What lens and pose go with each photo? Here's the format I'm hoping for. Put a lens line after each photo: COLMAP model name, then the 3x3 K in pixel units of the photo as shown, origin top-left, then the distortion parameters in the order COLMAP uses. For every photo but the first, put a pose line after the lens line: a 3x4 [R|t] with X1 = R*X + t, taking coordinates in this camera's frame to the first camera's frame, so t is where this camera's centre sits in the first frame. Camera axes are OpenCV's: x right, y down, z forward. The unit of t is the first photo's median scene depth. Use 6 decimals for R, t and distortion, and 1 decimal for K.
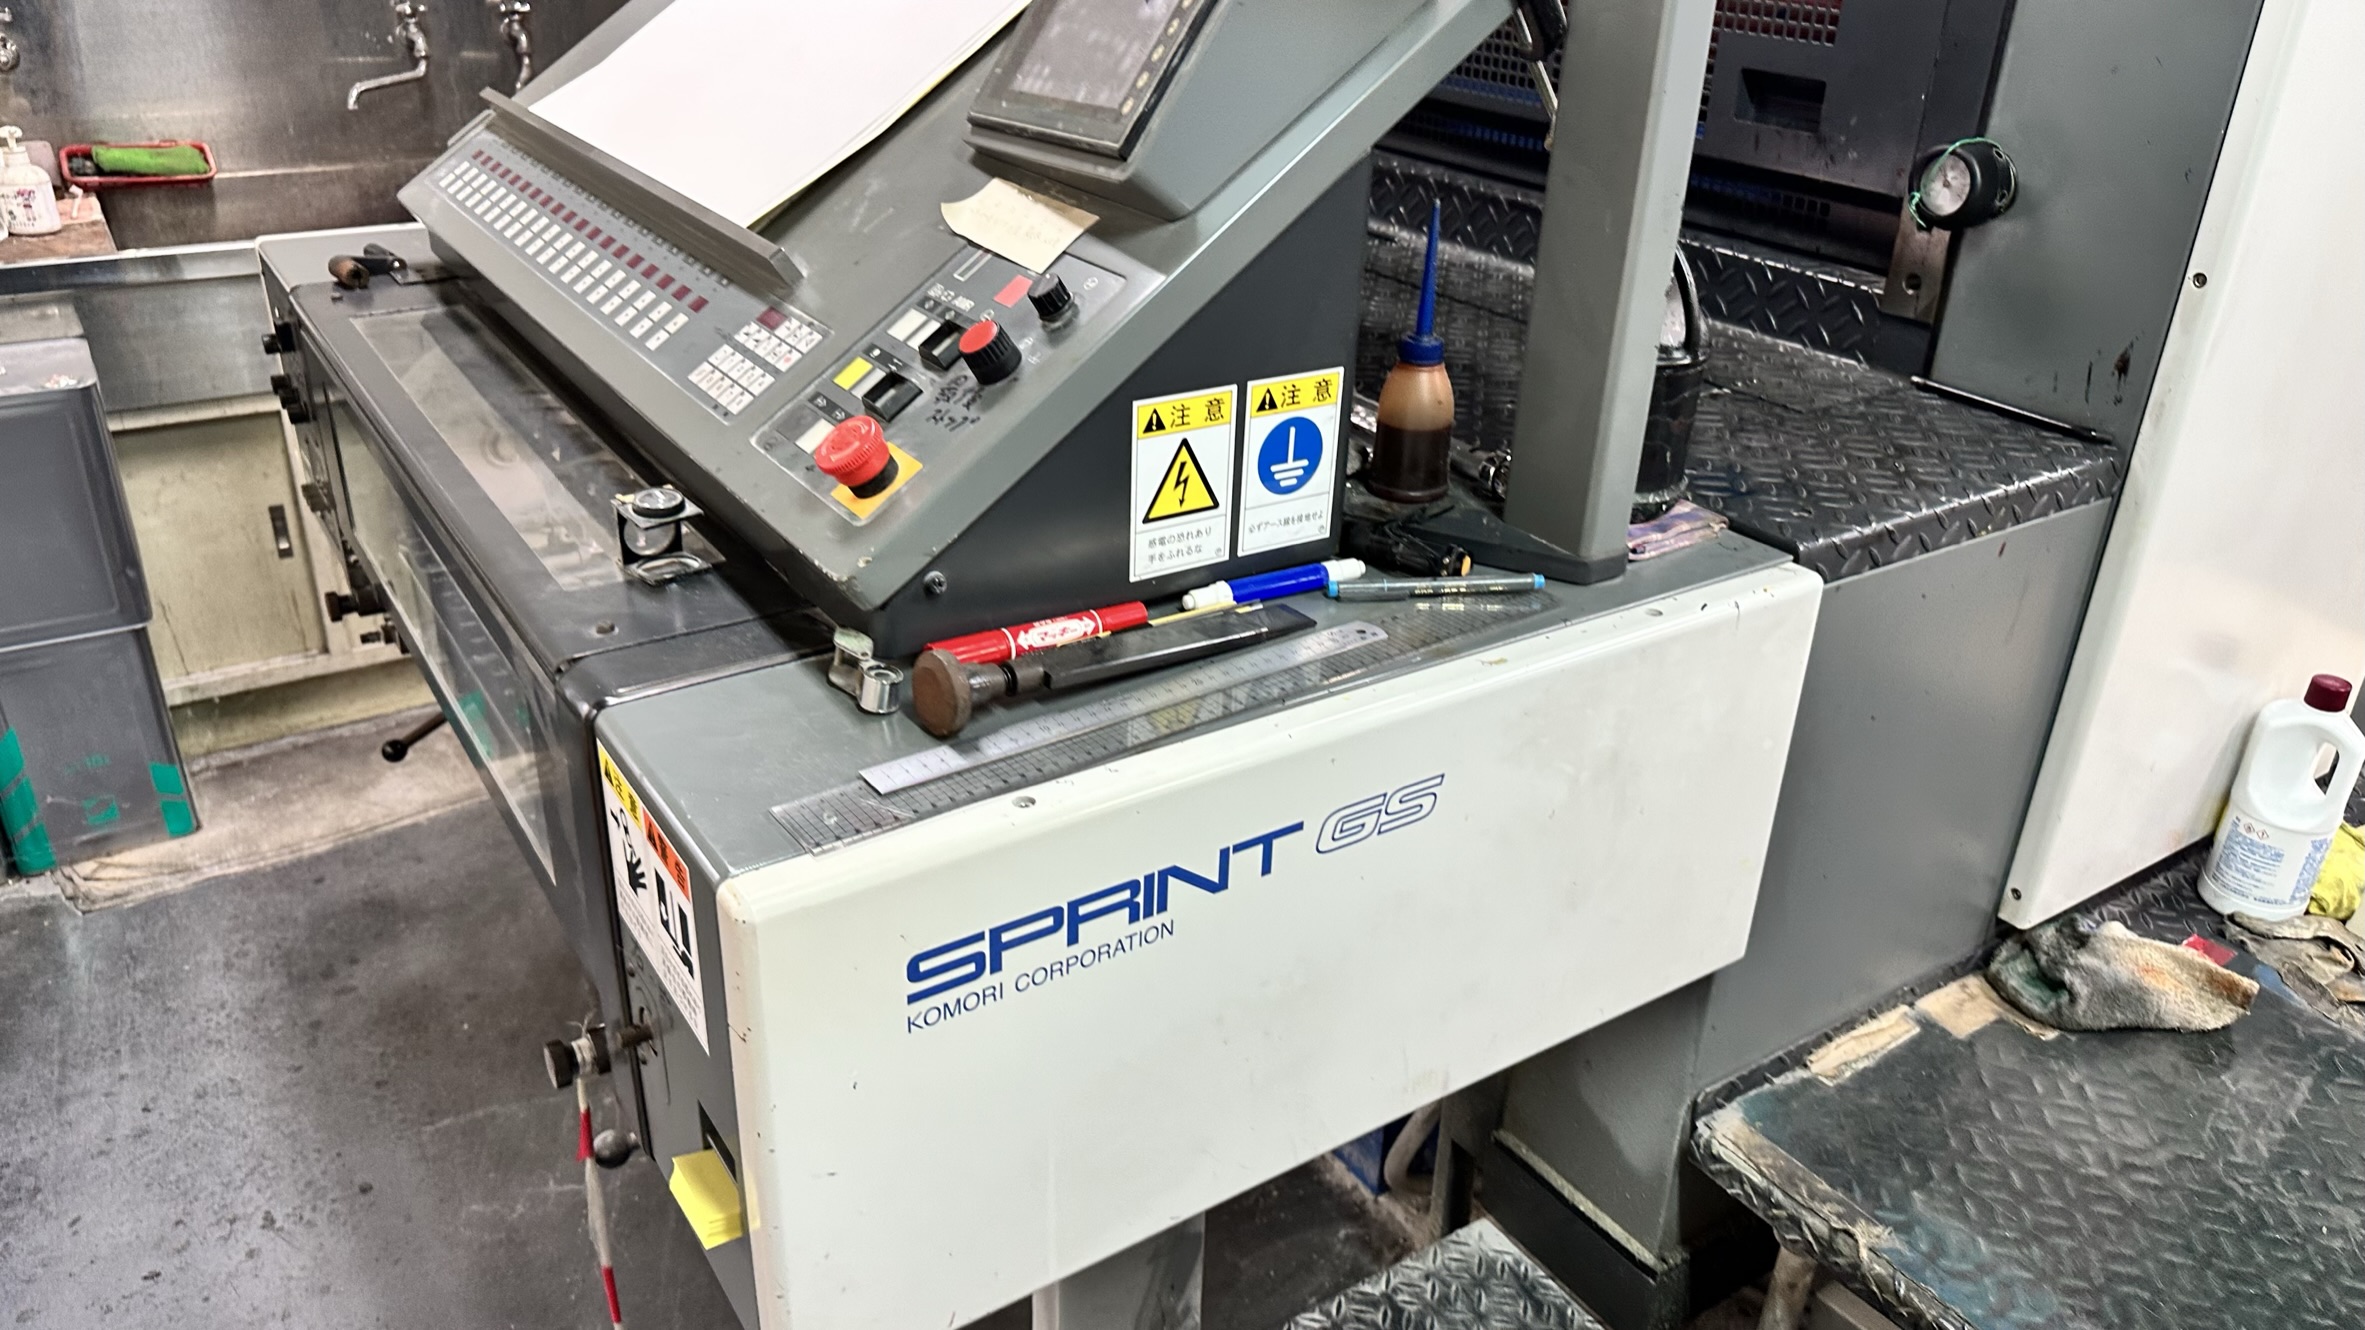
lens RADIAL K [[1682.6, 0, 1181.2], [0, 1682.6, 661.1], [0, 0, 1]] dist [0.002795, -0.003359]
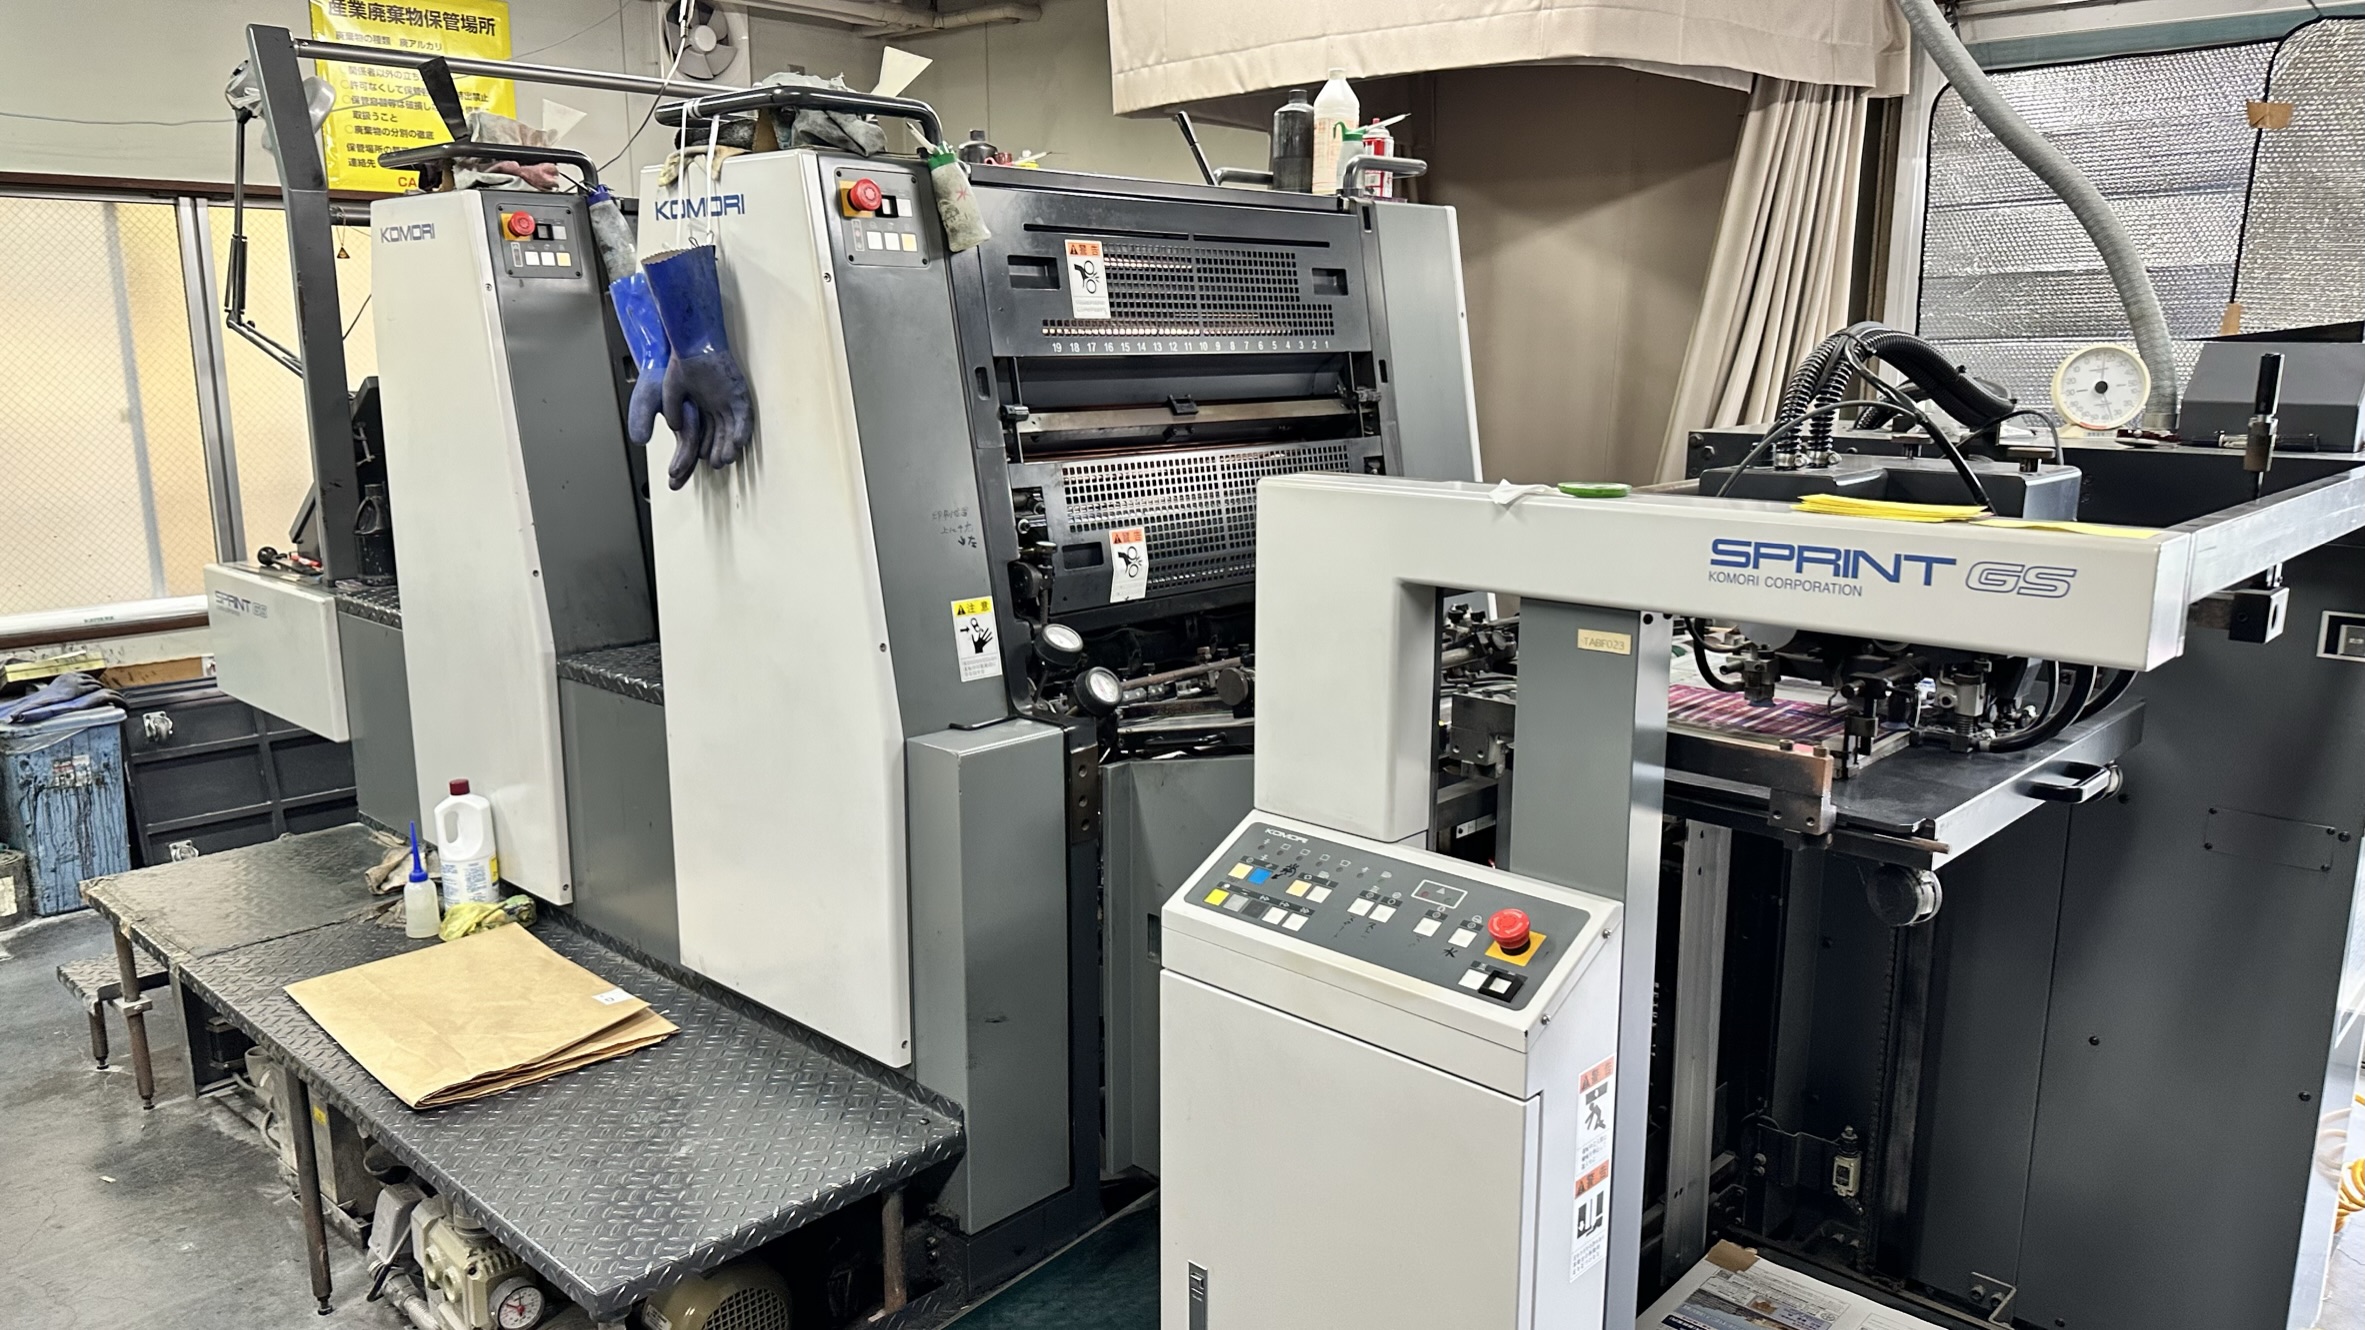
lens RADIAL K [[1682.6, 0, 1181.8], [0, 1682.6, 668.3], [0, 0, 1]] dist [0.002795, -0.003359]
pose [[0.225213, 0.166062, -0.960054, 1.655341], [-0.421064, 0.905188, 0.057797, 0.456782], [0.878626, 0.391227, 0.273782, -0.104227]]
